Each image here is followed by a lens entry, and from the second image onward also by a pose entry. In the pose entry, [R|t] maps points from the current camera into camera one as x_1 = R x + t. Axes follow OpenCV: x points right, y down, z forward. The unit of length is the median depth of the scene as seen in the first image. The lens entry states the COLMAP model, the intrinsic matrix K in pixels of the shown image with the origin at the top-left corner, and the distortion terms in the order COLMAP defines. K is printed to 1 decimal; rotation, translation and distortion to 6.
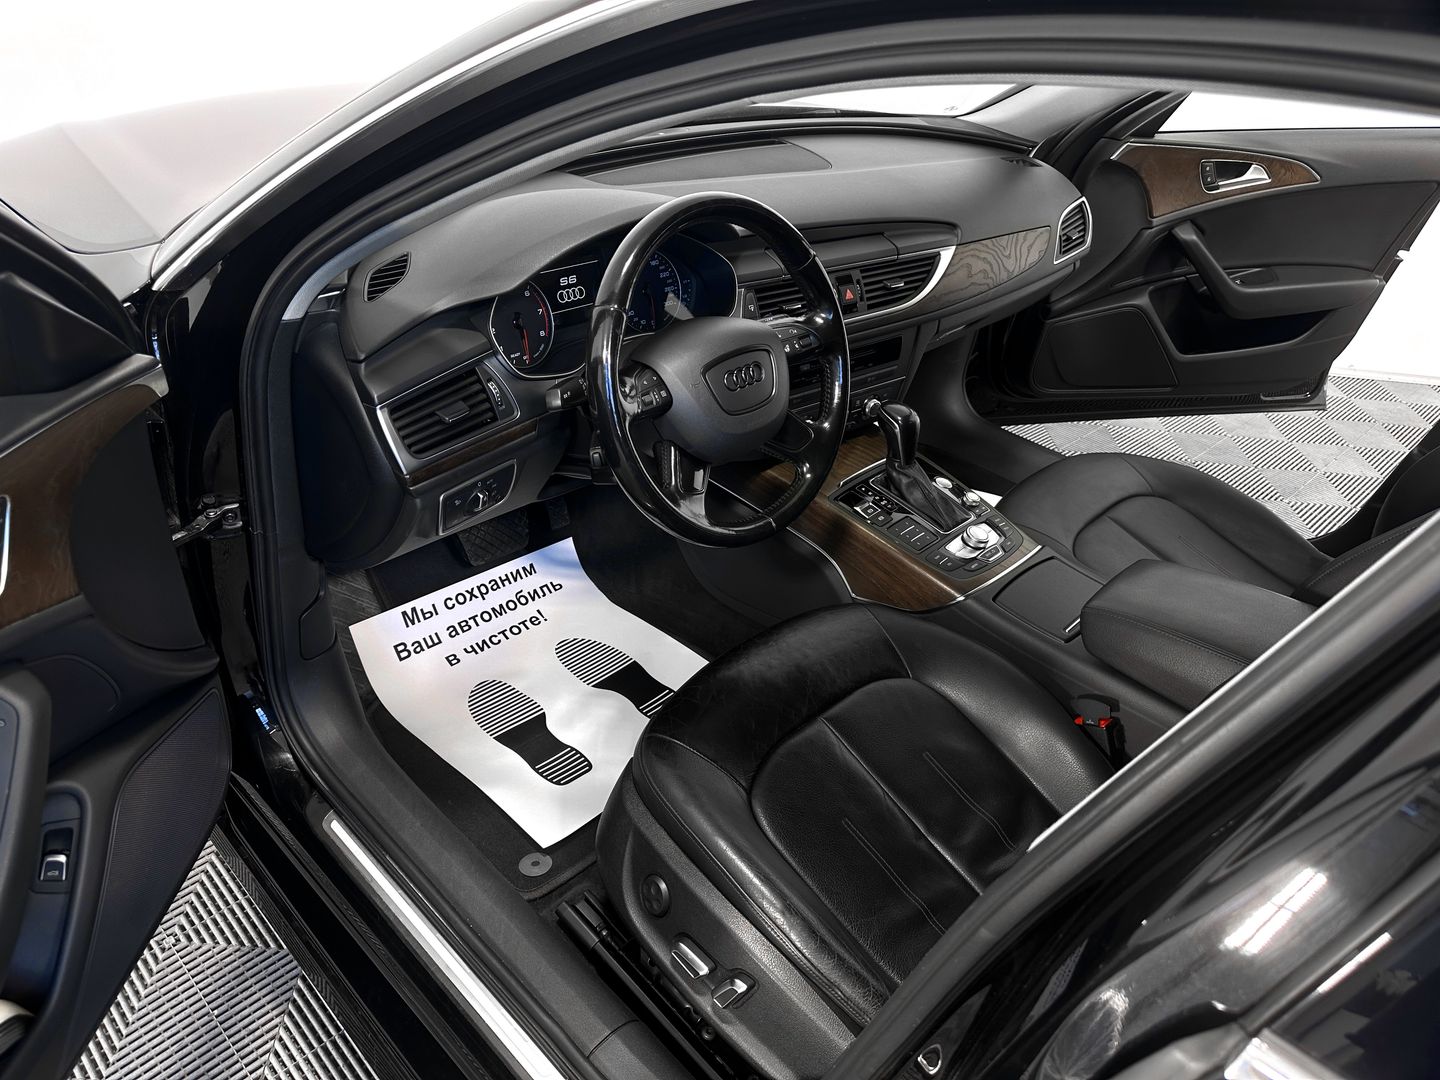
lens RADIAL K [[1053.5, 0, 720.0], [0, 1053.5, 540.0], [0, 0, 1]] dist [0.004760, -0.004341]
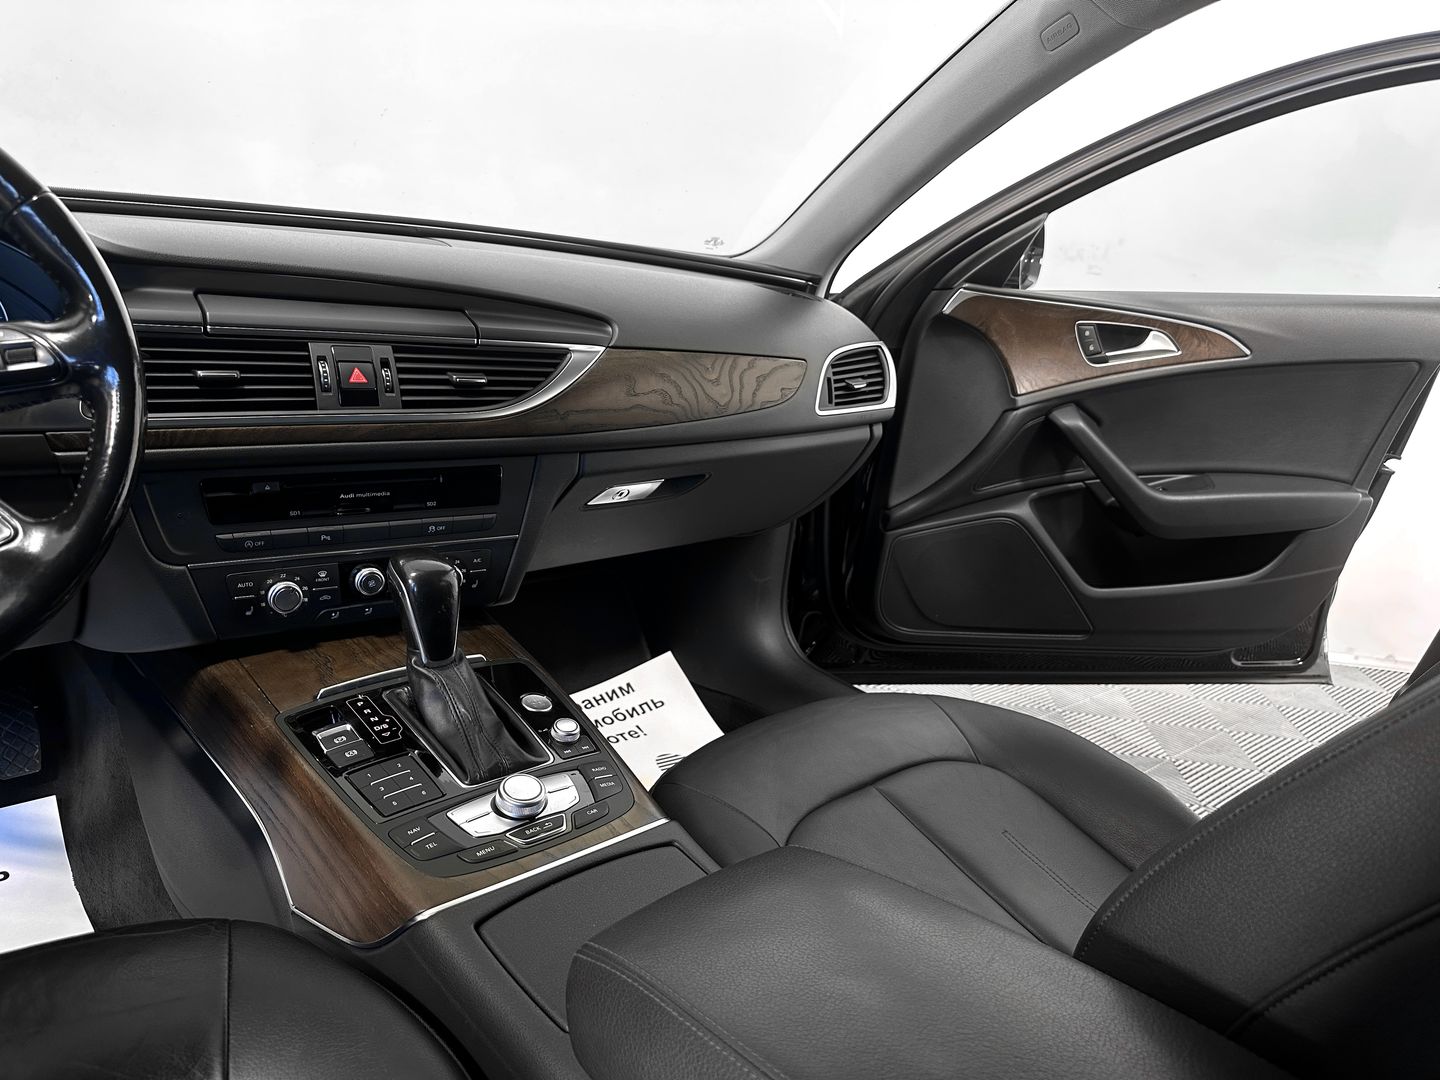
lens RADIAL K [[1053.5, 0, 720.0], [0, 1053.5, 540.0], [0, 0, 1]] dist [0.004760, -0.004341]
pose [[0.996954, 0.018380, -0.075801, 0.307503], [-0.040545, 0.952339, -0.302336, 0.025368], [0.066631, 0.304488, 0.950183, 0.373629]]
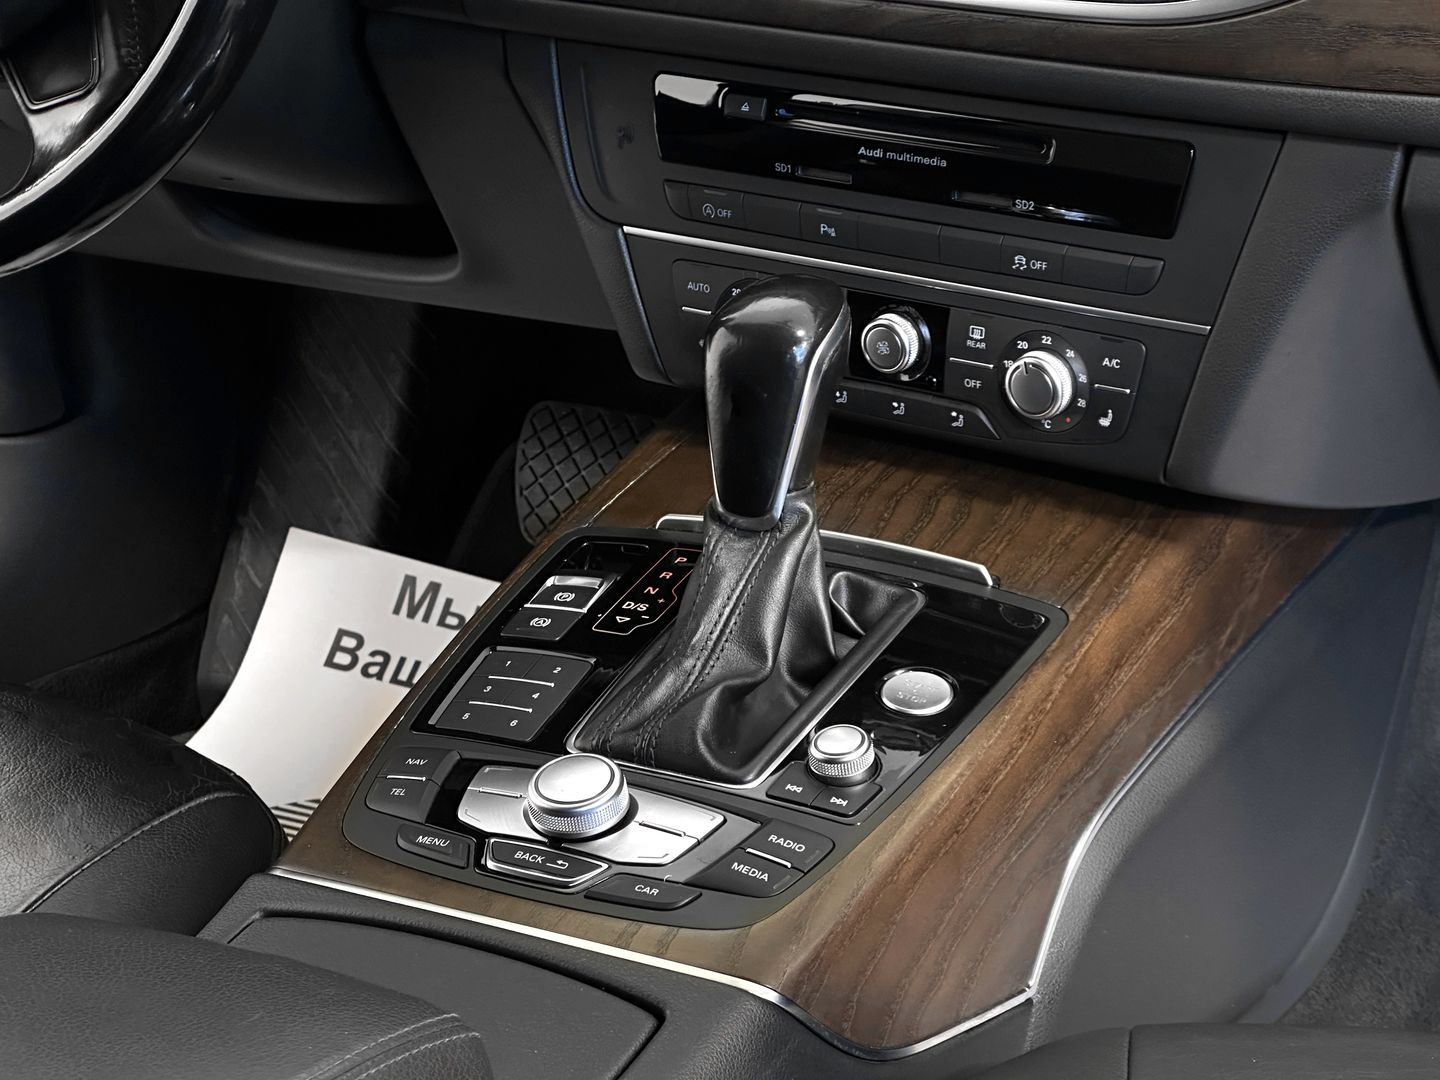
lens RADIAL K [[3242.4, 0, 720.0], [0, 3242.4, 540.0], [0, 0, 1]] dist [-0.276399, 5.814600]
pose [[0.235432, 0.260547, -0.936316, 0.776017], [-0.478356, 0.869689, 0.121726, -0.133352], [0.846019, 0.419234, 0.329386, 0.599180]]
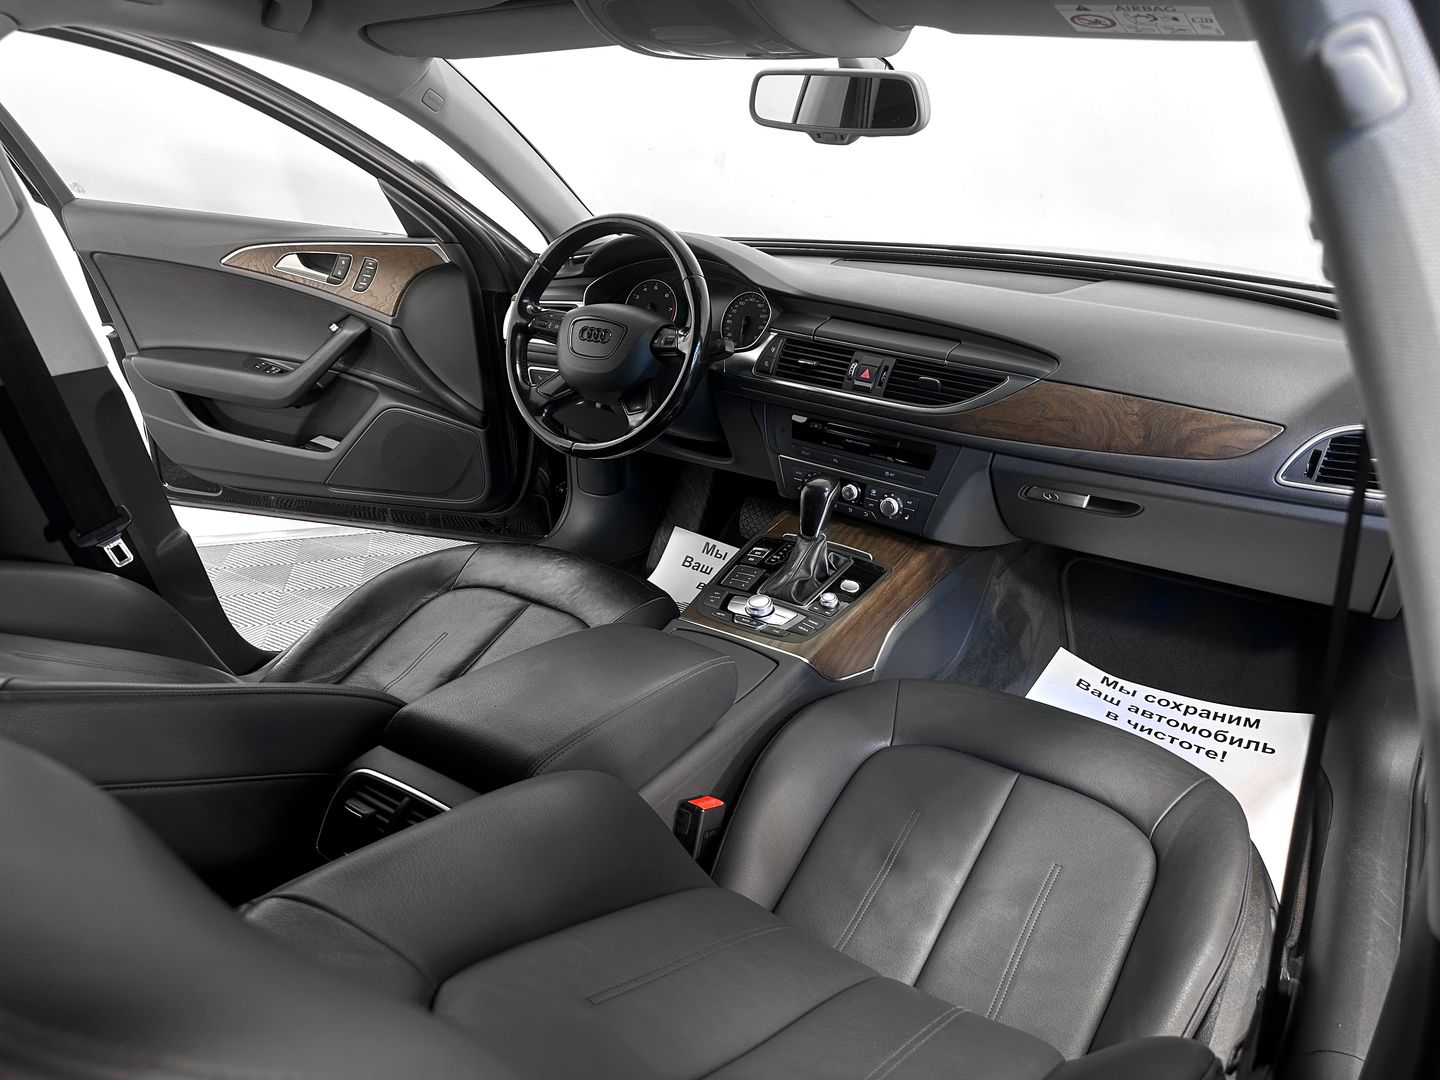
lens RADIAL K [[999.9, 0, 720.0], [0, 999.9, 540.0], [0, 0, 1]] dist [0.119363, -0.001190]
pose [[0.153027, 0.283124, -0.946797, 0.879987], [-0.538003, 0.827522, 0.160502, -0.144568], [0.828937, 0.484818, 0.278954, 0.548497]]
